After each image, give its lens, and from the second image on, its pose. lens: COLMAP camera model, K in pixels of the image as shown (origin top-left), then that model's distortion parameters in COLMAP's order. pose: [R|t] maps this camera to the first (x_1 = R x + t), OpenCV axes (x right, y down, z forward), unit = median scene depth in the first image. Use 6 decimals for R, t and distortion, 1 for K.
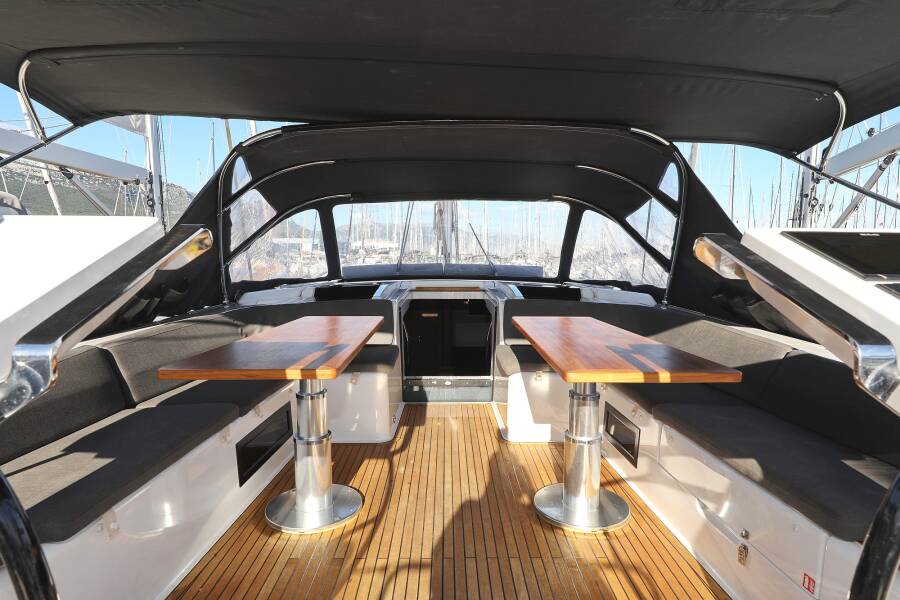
lens RADIAL K [[527.3, 0, 480.8], [0, 527.3, 301.3], [0, 0, 1]] dist [-0.014366, 0.000393]
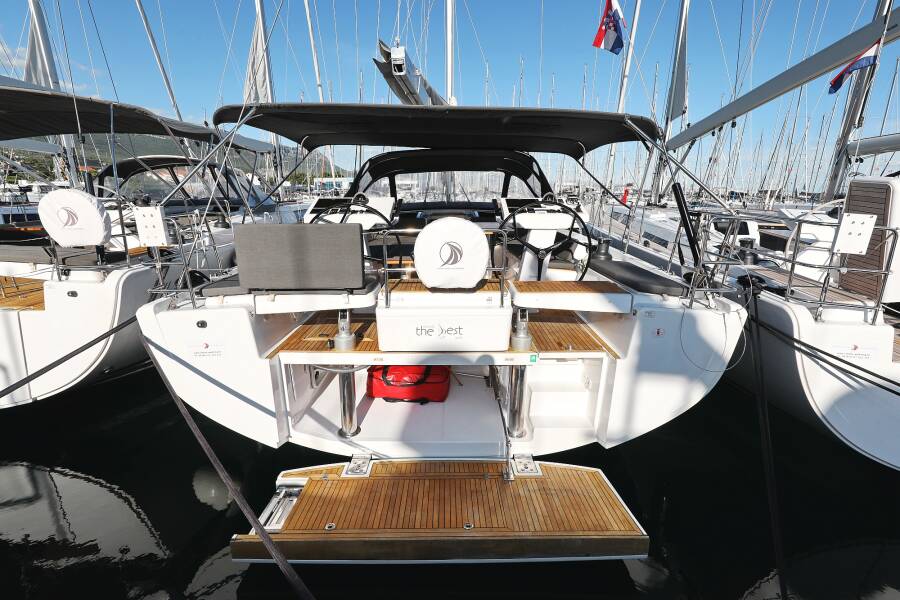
lens RADIAL K [[423.2, 0, 470.6], [0, 423.2, 301.0], [0, 0, 1]] dist [-0.013812, 0.000381]
pose [[0.999848, 0.003898, -0.017019, 0.080980], [-0.001015, 0.986087, 0.166229, 0.055484], [0.017430, -0.166186, 0.985940, -1.057069]]
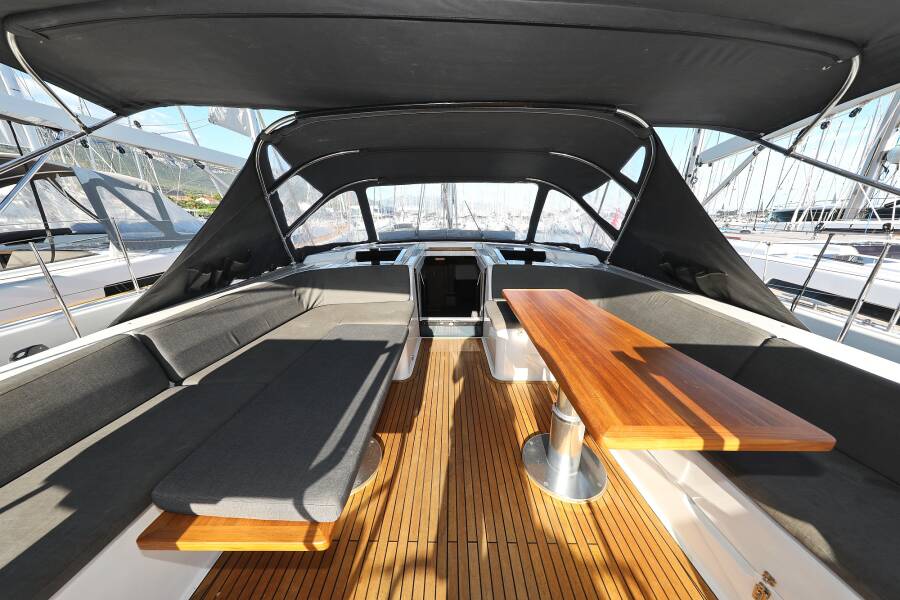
lens RADIAL K [[291.0, 0, 464.3], [0, 291.0, 324.6], [0, 0, 1]] dist [-0.001994, -0.000185]
pose [[0.999786, -0.000227, -0.020695, -0.010632], [0.005721, 0.964008, 0.265812, -0.051864], [0.019890, -0.265873, 0.963803, 0.242768]]
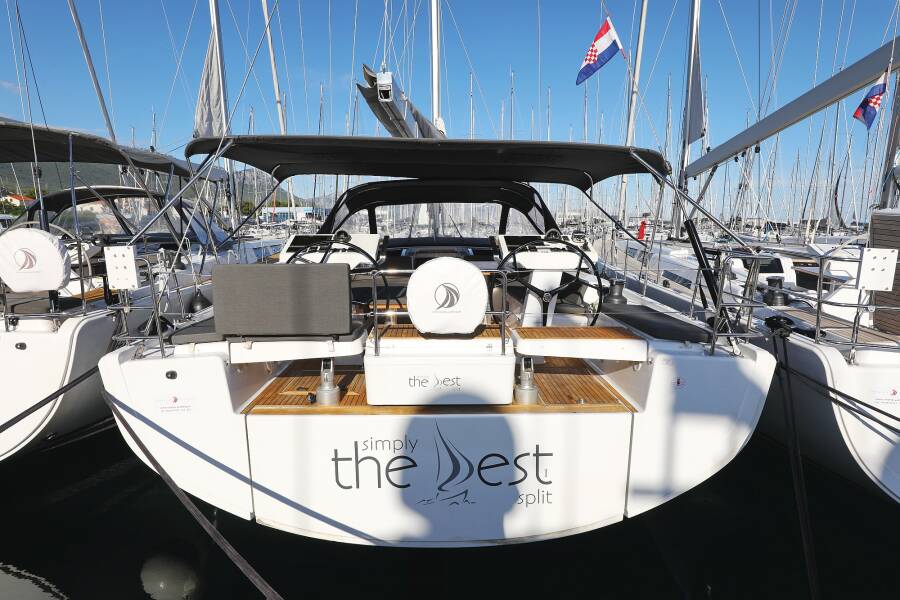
lens RADIAL K [[527.3, 0, 480.8], [0, 527.3, 301.3], [0, 0, 1]] dist [-0.014366, 0.000393]
pose [[0.999617, -0.007808, 0.026545, 0.056626], [0.006214, 0.998203, 0.059607, 0.058021], [-0.026963, -0.059420, 0.997869, -1.194869]]
